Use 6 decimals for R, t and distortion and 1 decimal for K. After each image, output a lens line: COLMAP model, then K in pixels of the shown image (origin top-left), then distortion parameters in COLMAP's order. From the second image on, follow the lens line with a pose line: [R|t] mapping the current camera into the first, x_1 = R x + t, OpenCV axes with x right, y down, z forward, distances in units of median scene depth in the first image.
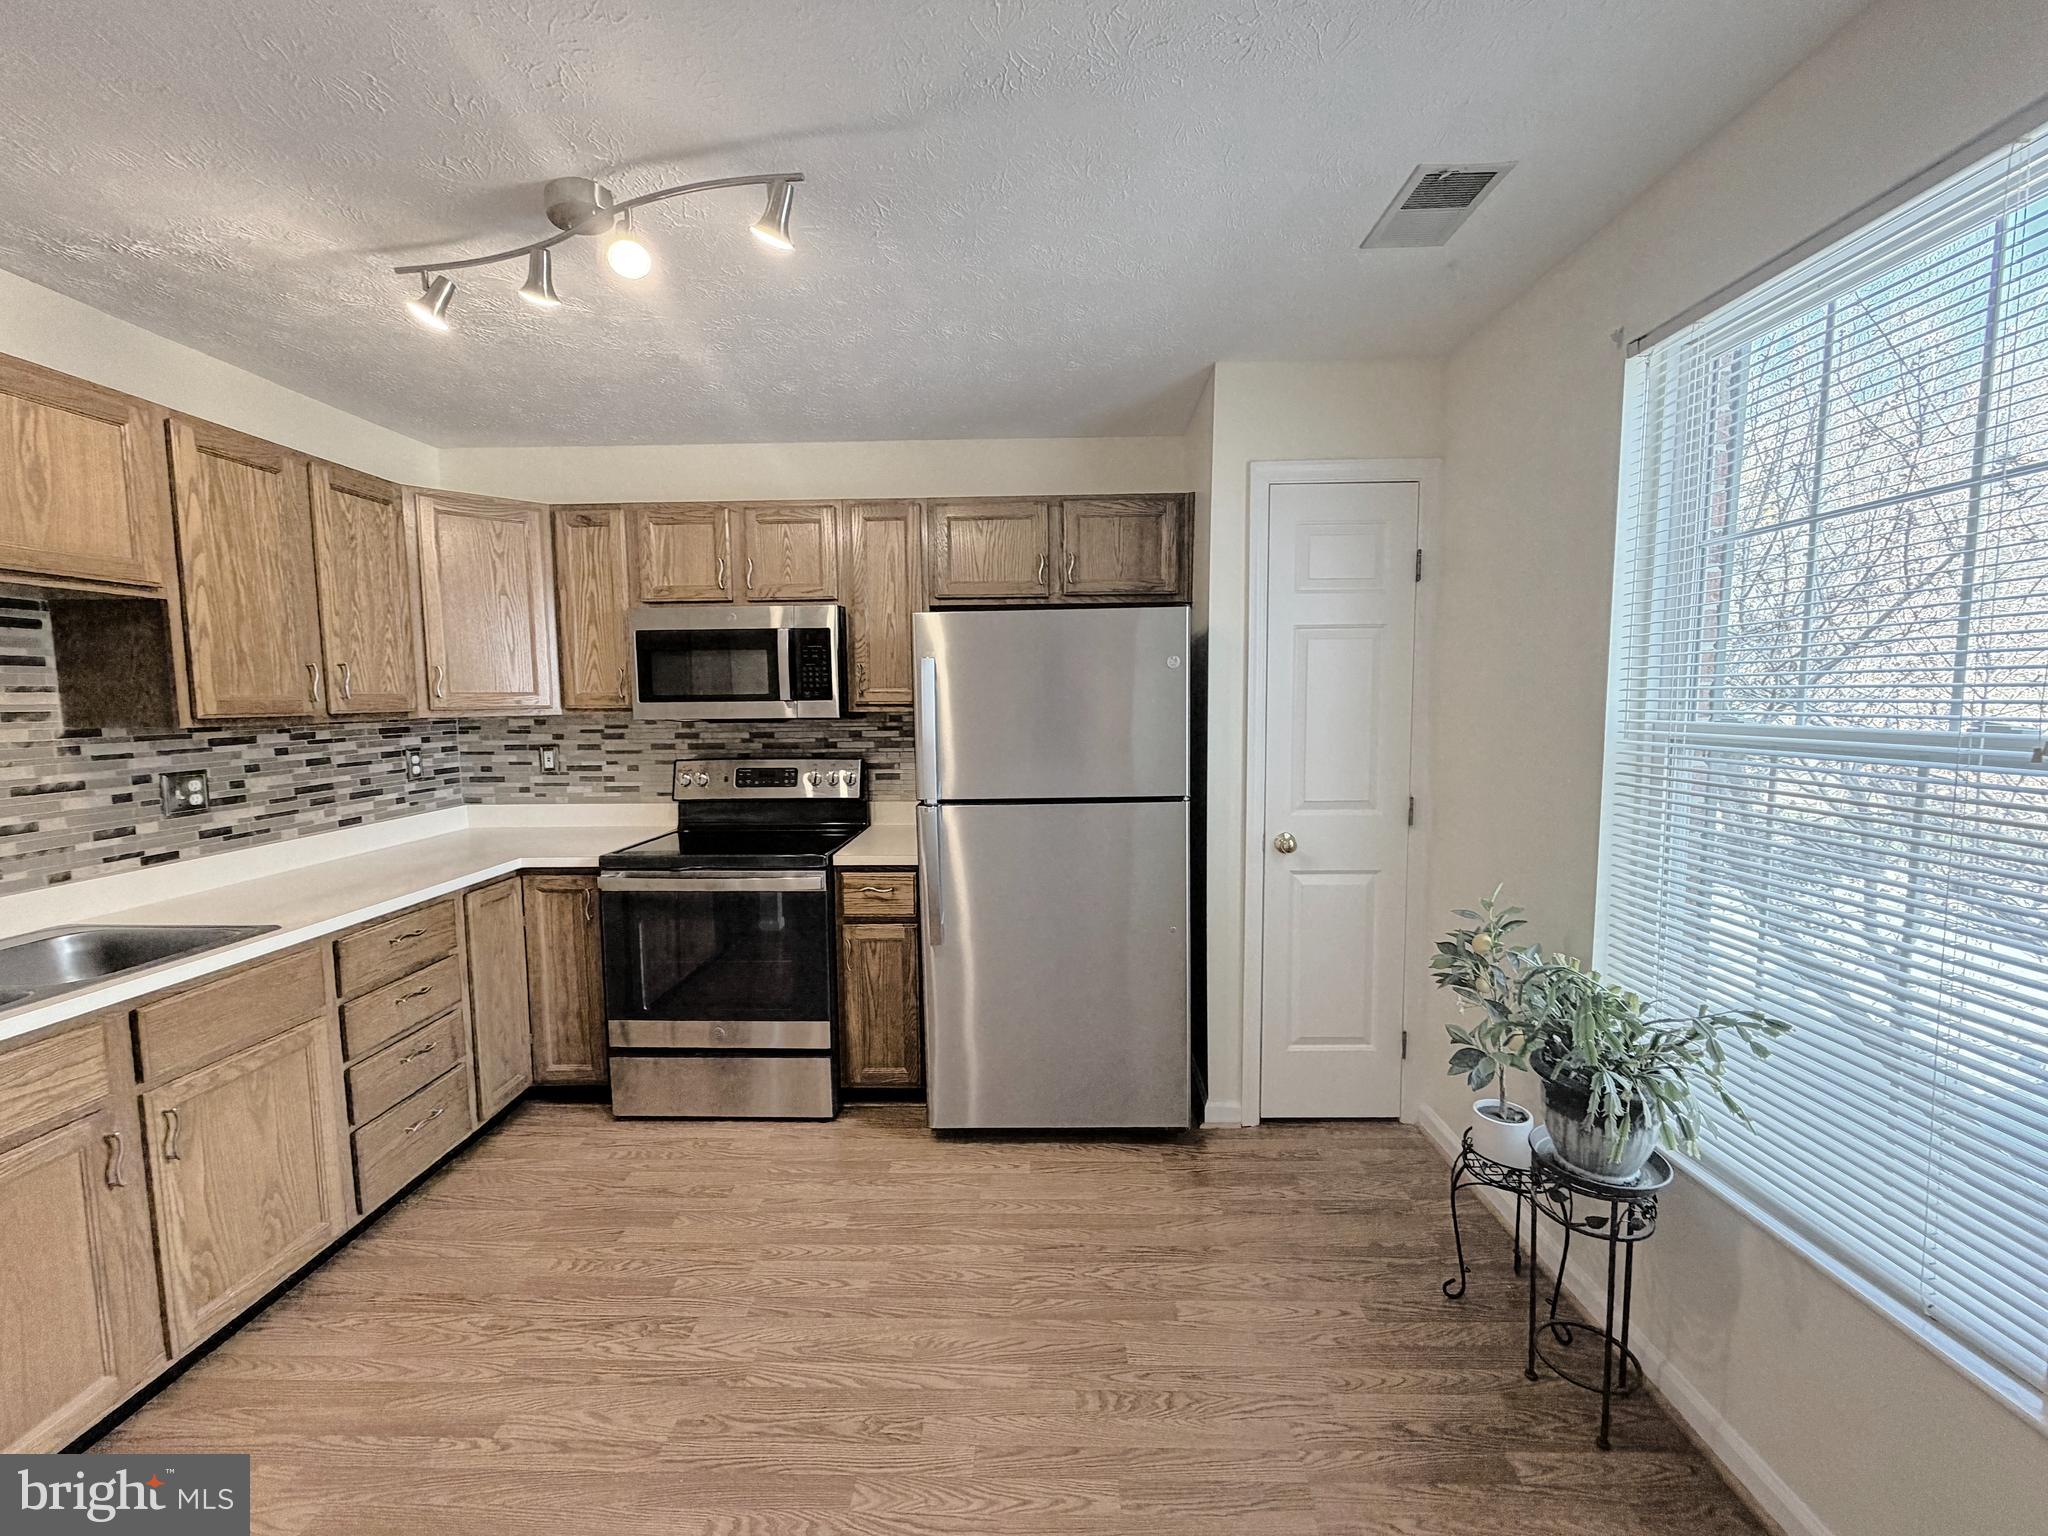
lens RADIAL K [[819.1, 0, 1019.8], [0, 819.1, 768.6], [0, 0, 1]] dist [0.001381, -0.000215]
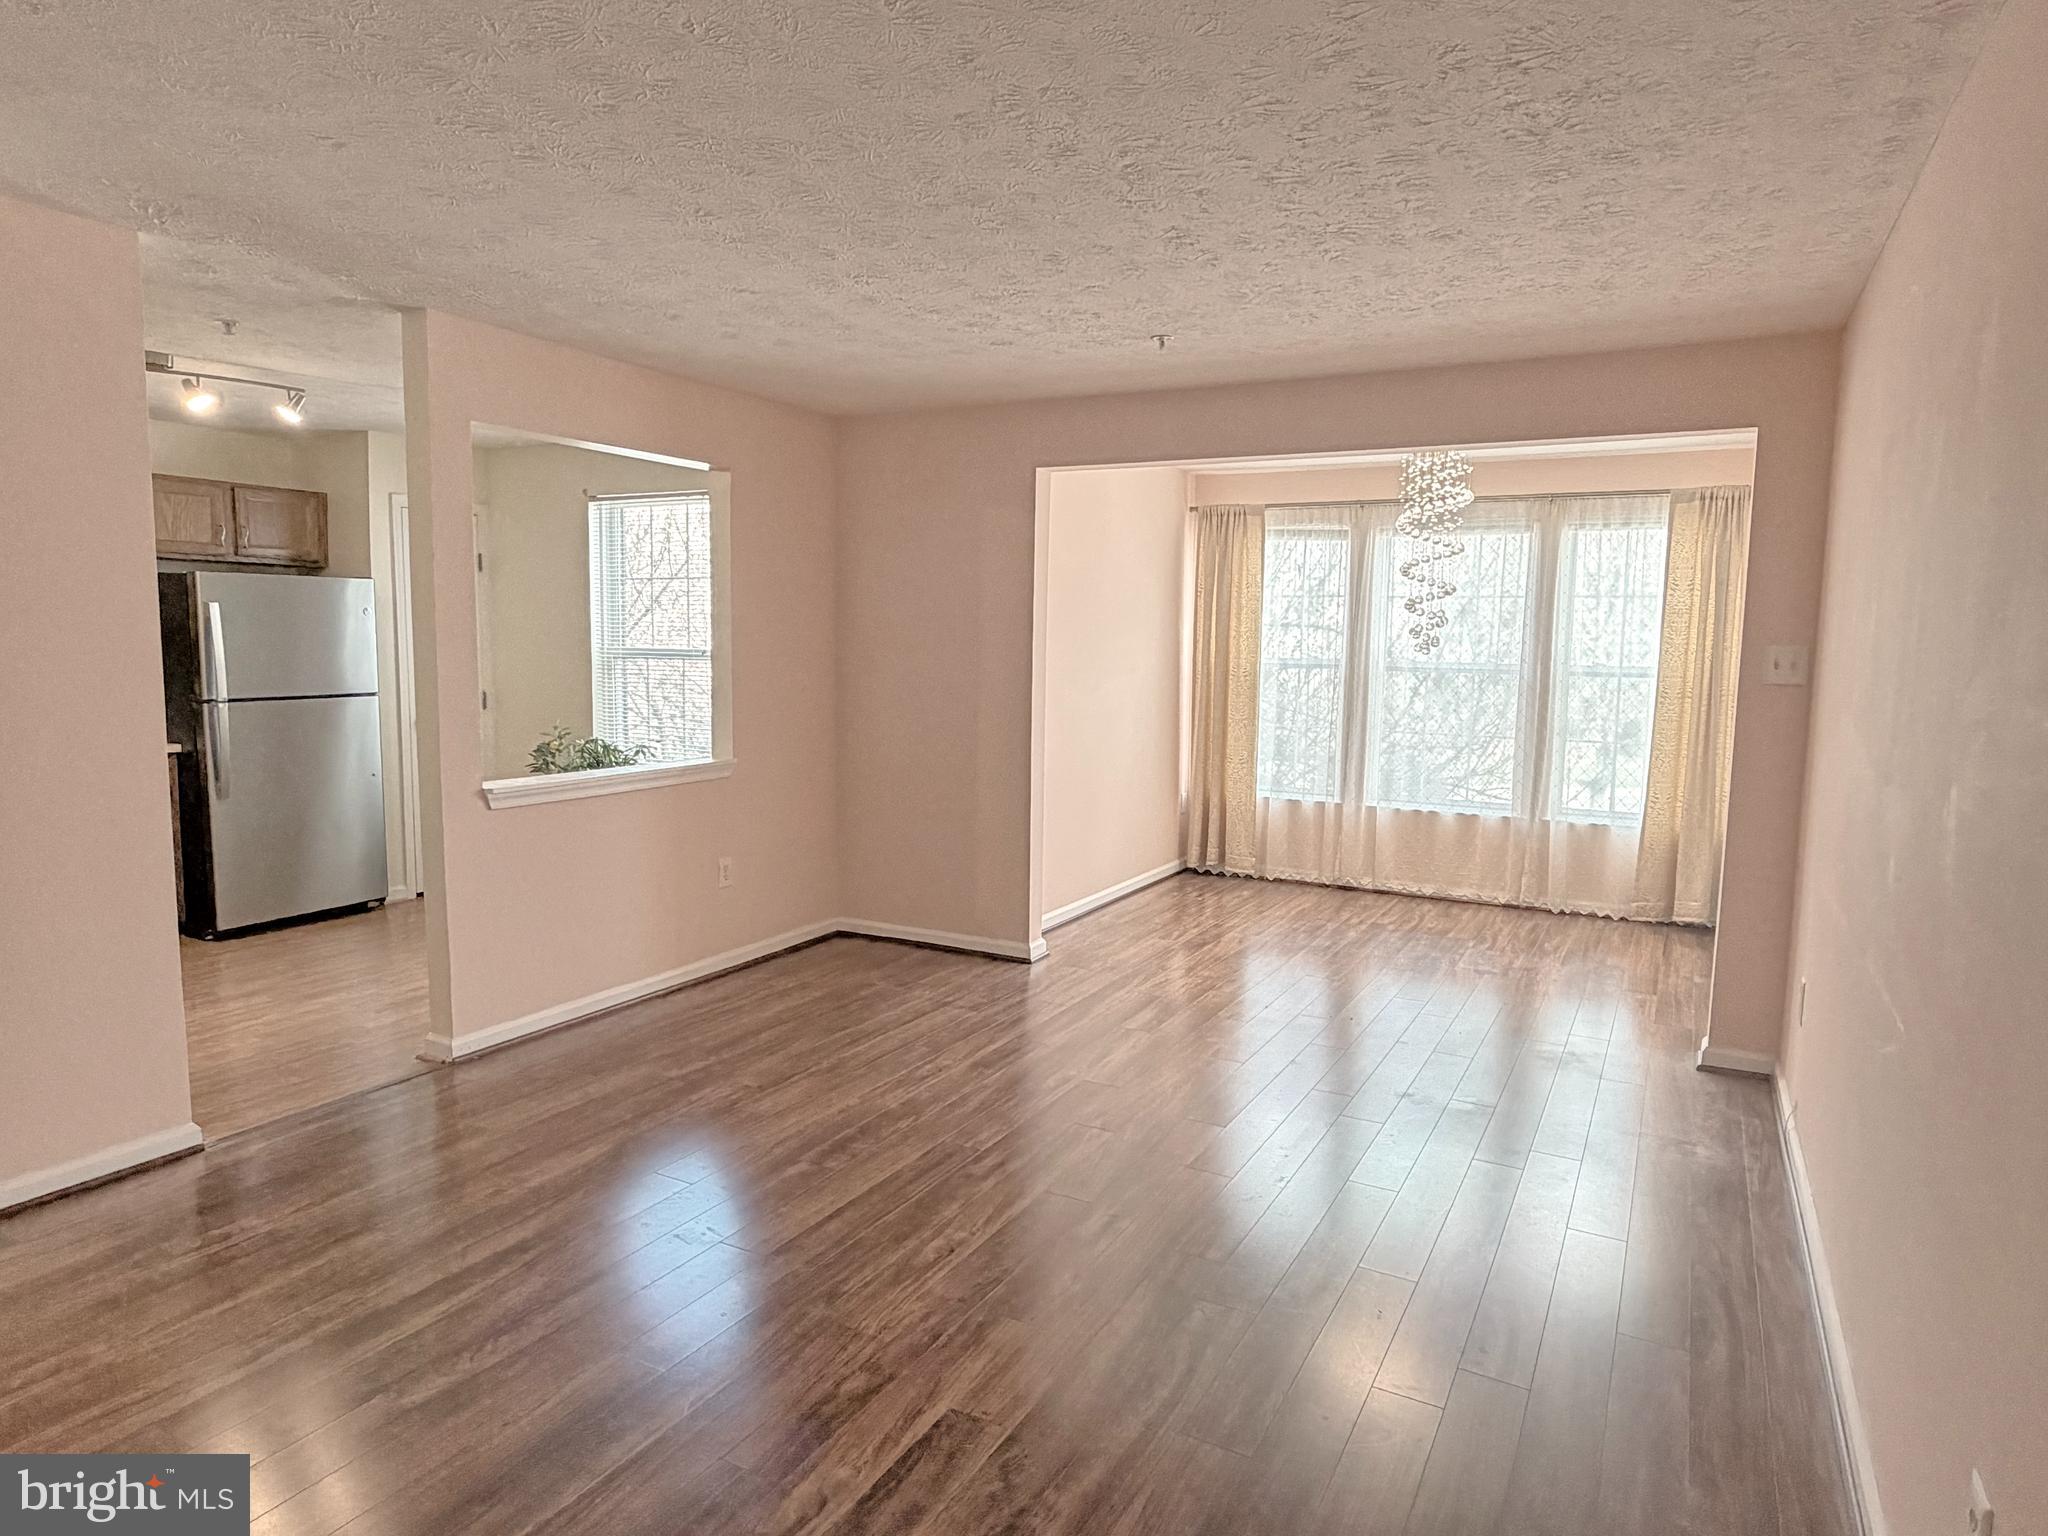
lens RADIAL K [[1223.8, 0, 1028.3], [0, 1223.8, 770.5], [0, 0, 1]] dist [0.000105, 0.002674]
pose [[0.443456, -0.076288, 0.893043, -1.286291], [0.057330, 0.996745, 0.056679, 0.113647], [-0.894461, 0.026064, 0.446387, -1.154162]]
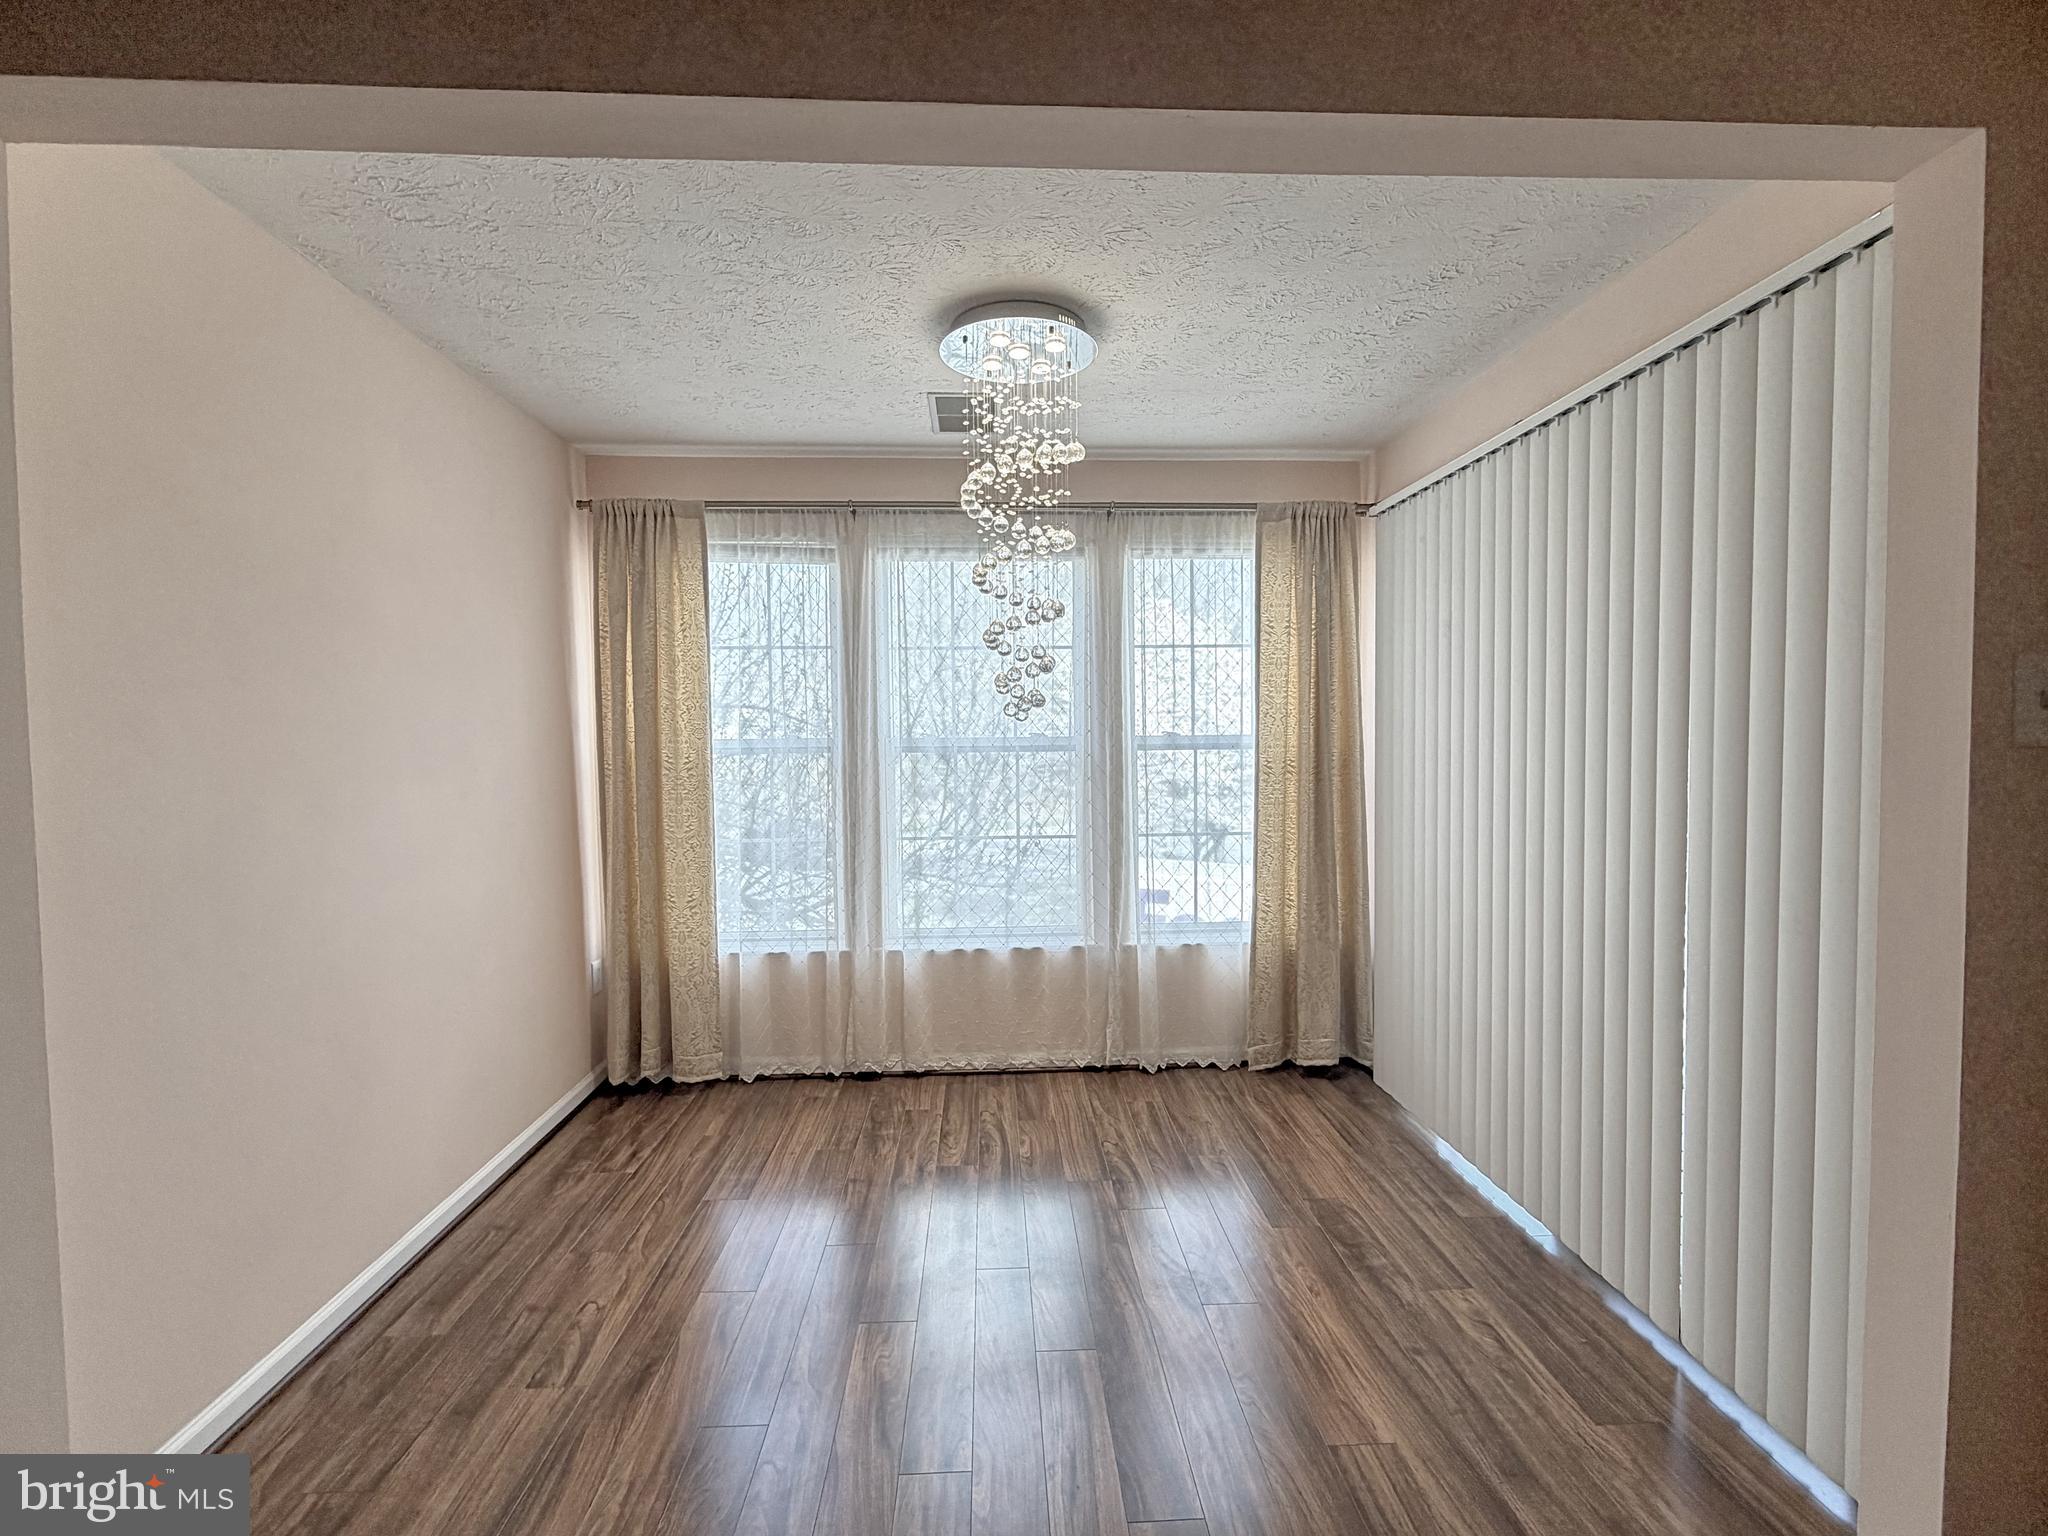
lens RADIAL K [[894.5, 0, 1032.0], [0, 894.5, 758.3], [0, 0, 1]] dist [0.000437, 0.000089]
pose [[-0.077458, -0.023133, 0.996727, 0.043261], [0.098794, 0.994632, 0.030762, 0.080706], [-0.992089, 0.100853, -0.074757, -0.774828]]
